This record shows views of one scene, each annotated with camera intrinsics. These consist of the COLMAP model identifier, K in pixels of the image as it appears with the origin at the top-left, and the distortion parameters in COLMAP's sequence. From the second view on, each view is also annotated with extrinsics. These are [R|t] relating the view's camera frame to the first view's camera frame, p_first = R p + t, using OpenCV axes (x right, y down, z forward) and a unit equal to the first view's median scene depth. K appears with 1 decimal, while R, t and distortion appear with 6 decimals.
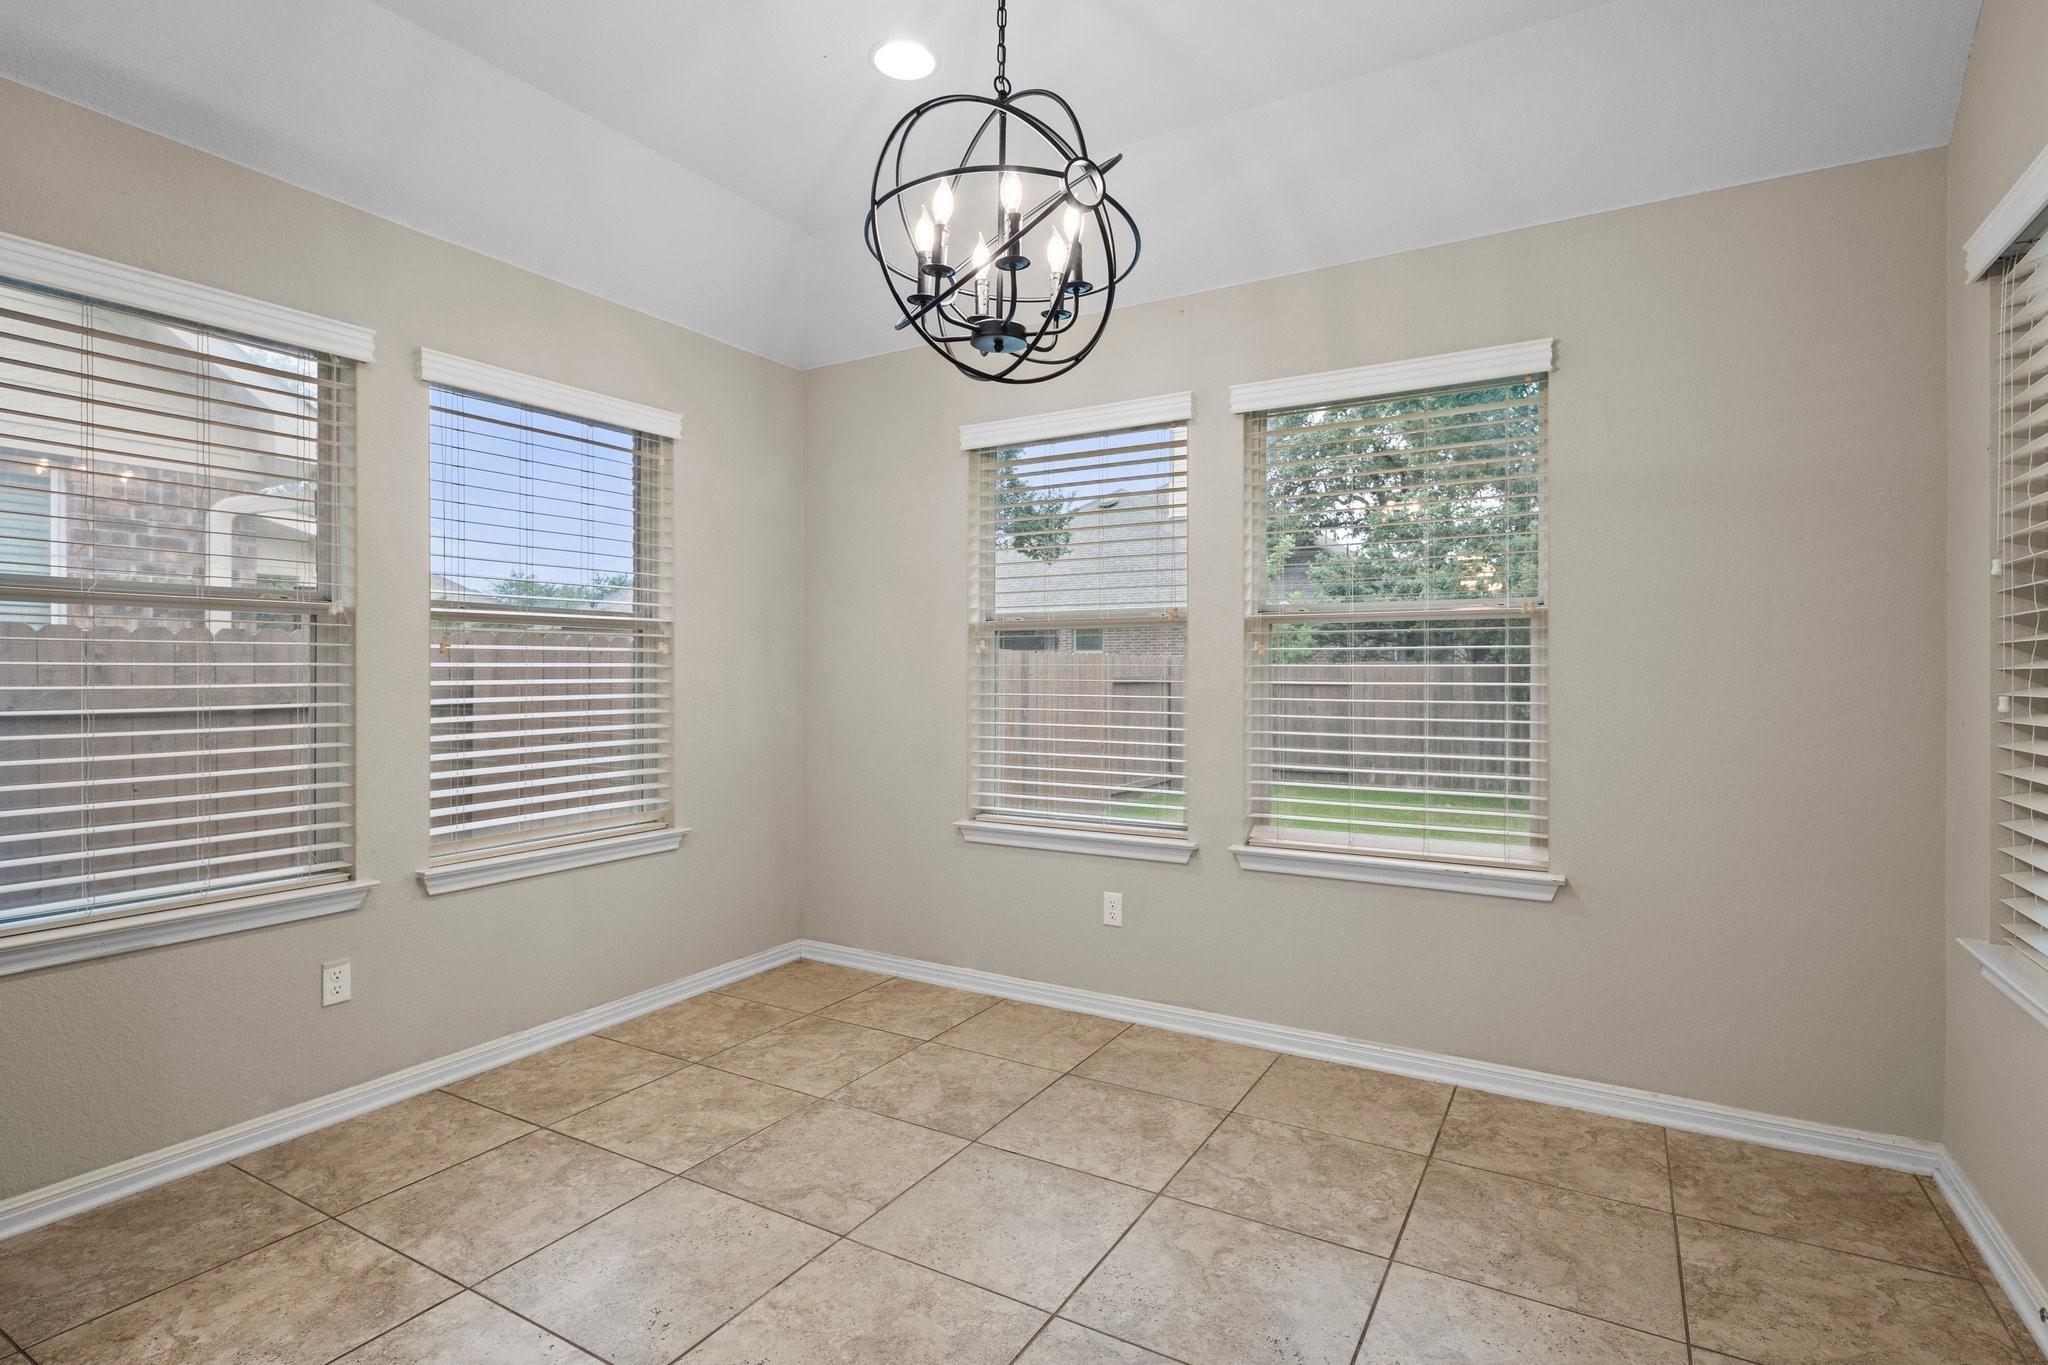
lens RADIAL K [[999.1, 0, 1023.7], [0, 999.1, 673.2], [0, 0, 1]] dist [-0.002863, -0.001553]
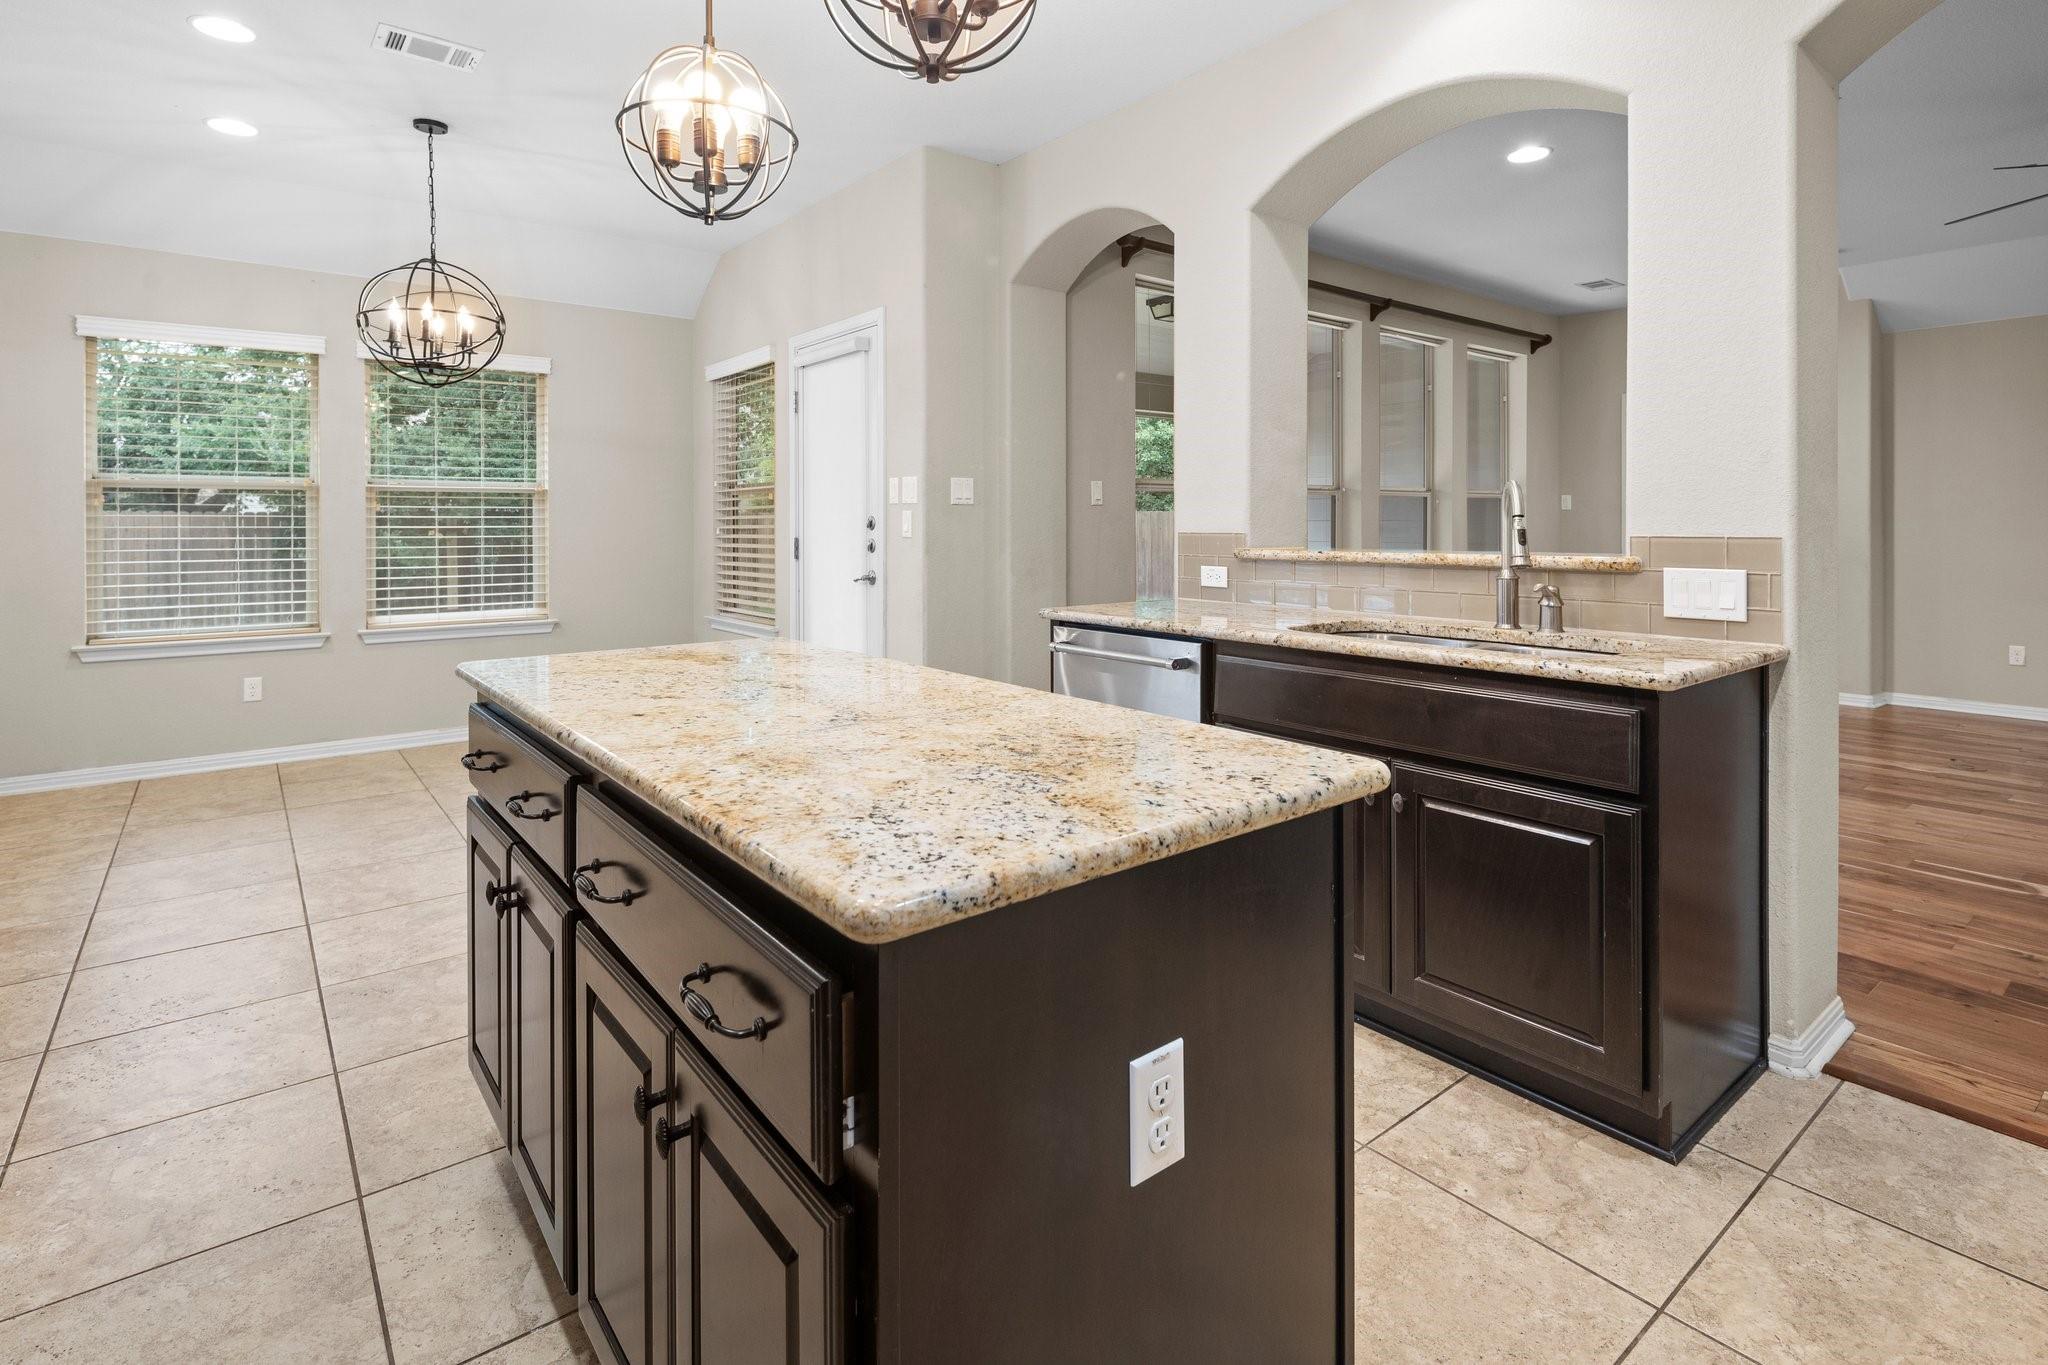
lens RADIAL K [[1004.6, 0, 1019.1], [0, 1004.6, 536.7], [0, 0, 1]] dist [0.000500, -0.001570]
pose [[0.369005, -0.012265, 0.929346, -0.863594], [0.005733, 0.999924, 0.010920, 0.011776], [-0.929410, 0.001298, 0.369047, -0.552012]]
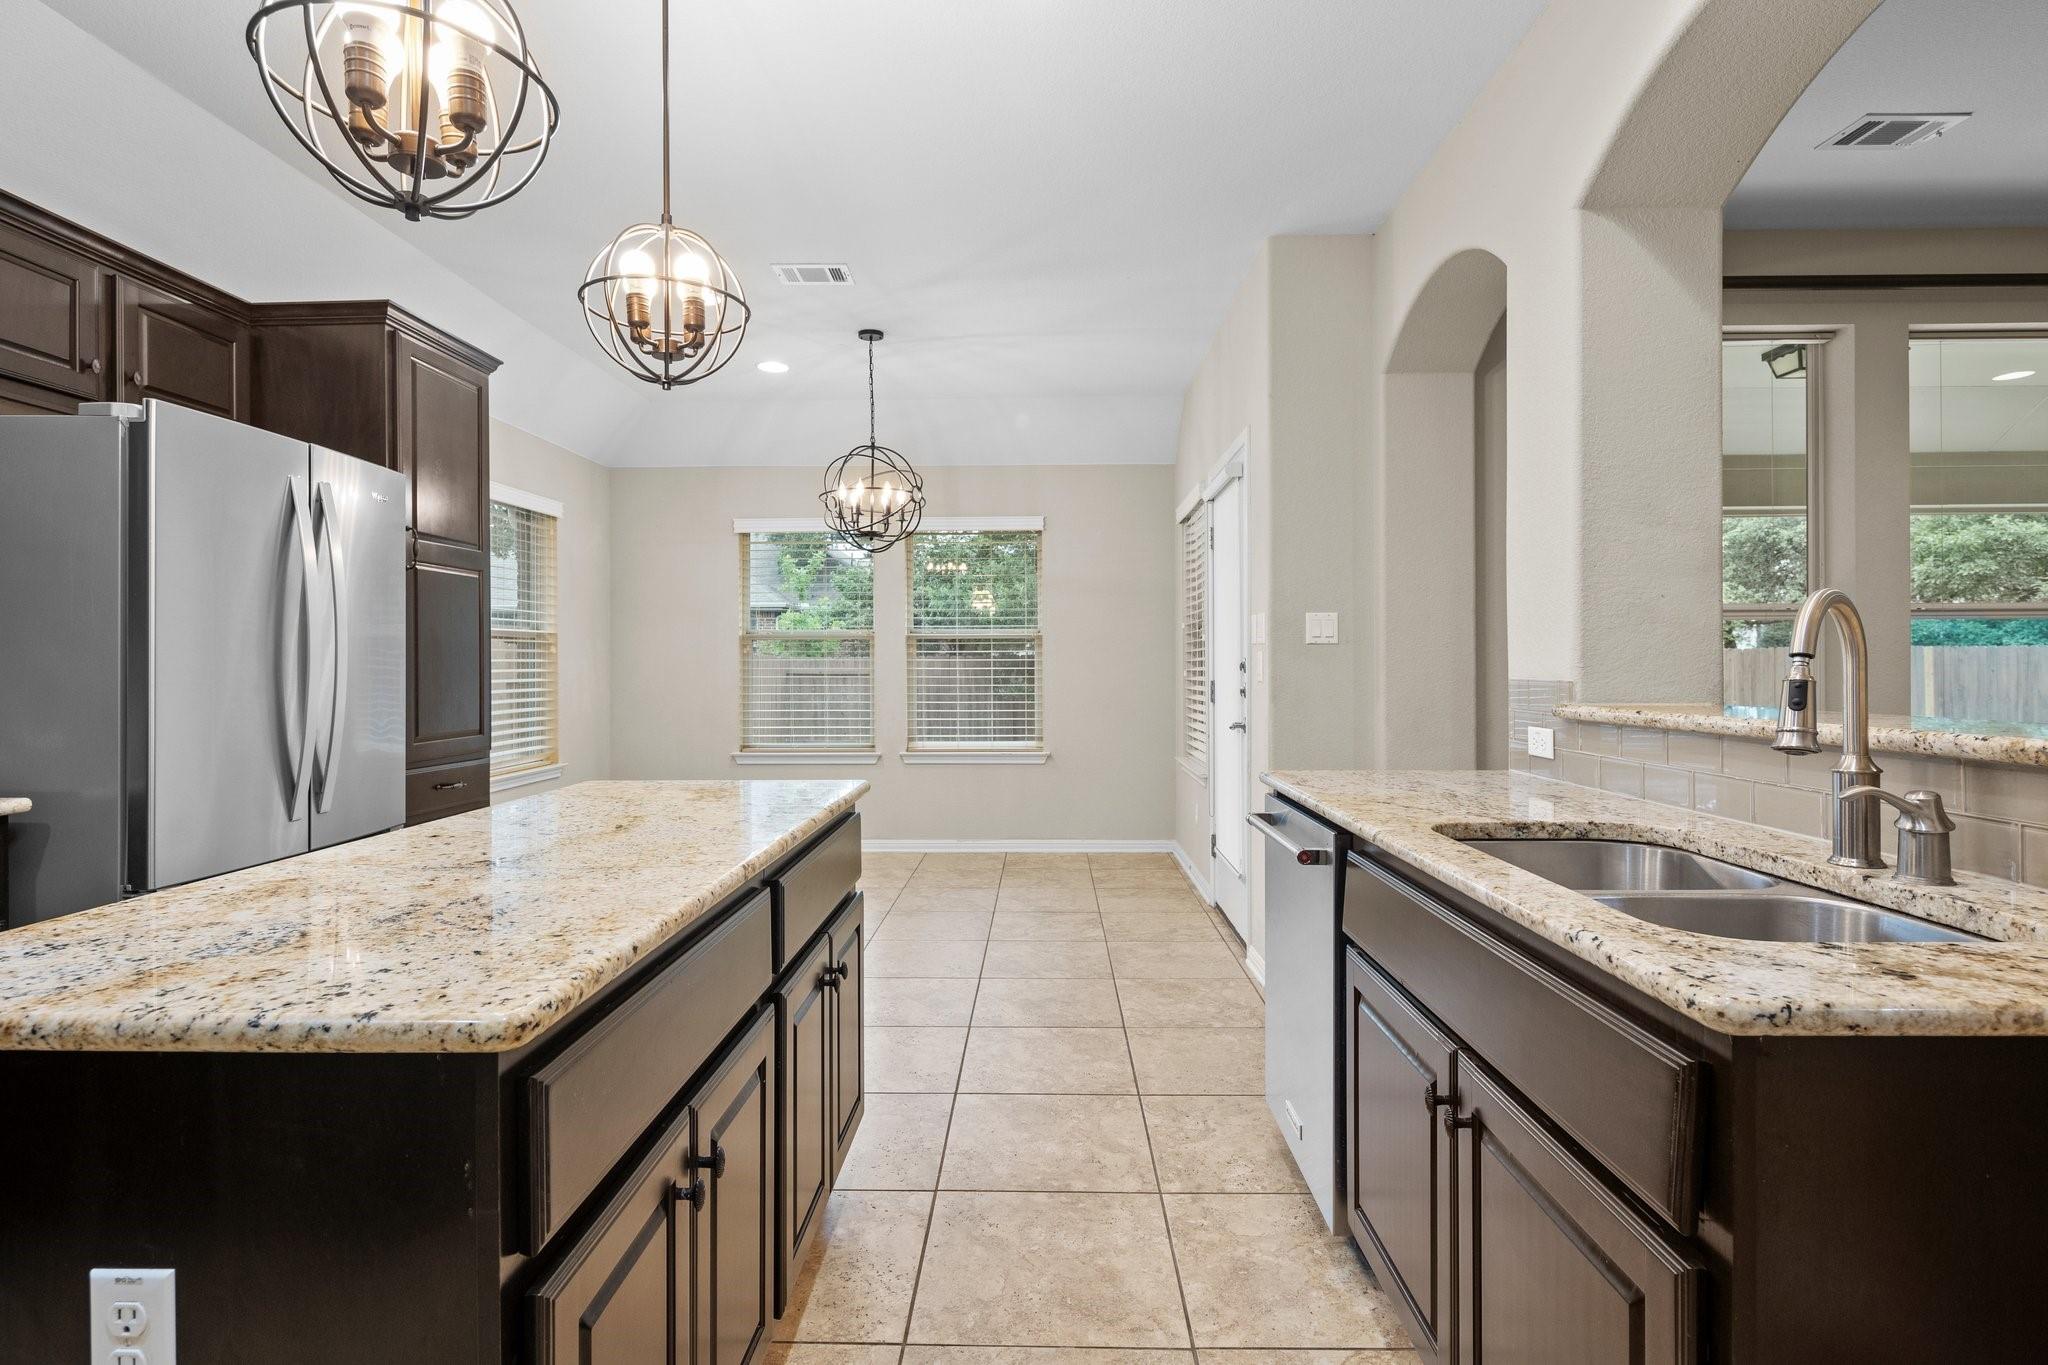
lens RADIAL K [[999.1, 0, 1023.7], [0, 999.1, 673.2], [0, 0, 1]] dist [-0.002863, -0.001553]
pose [[0.879137, -0.005528, 0.476537, -0.497369], [0.004478, 0.999984, 0.003339, 0.011283], [-0.476548, -0.000802, 0.879148, -0.815756]]
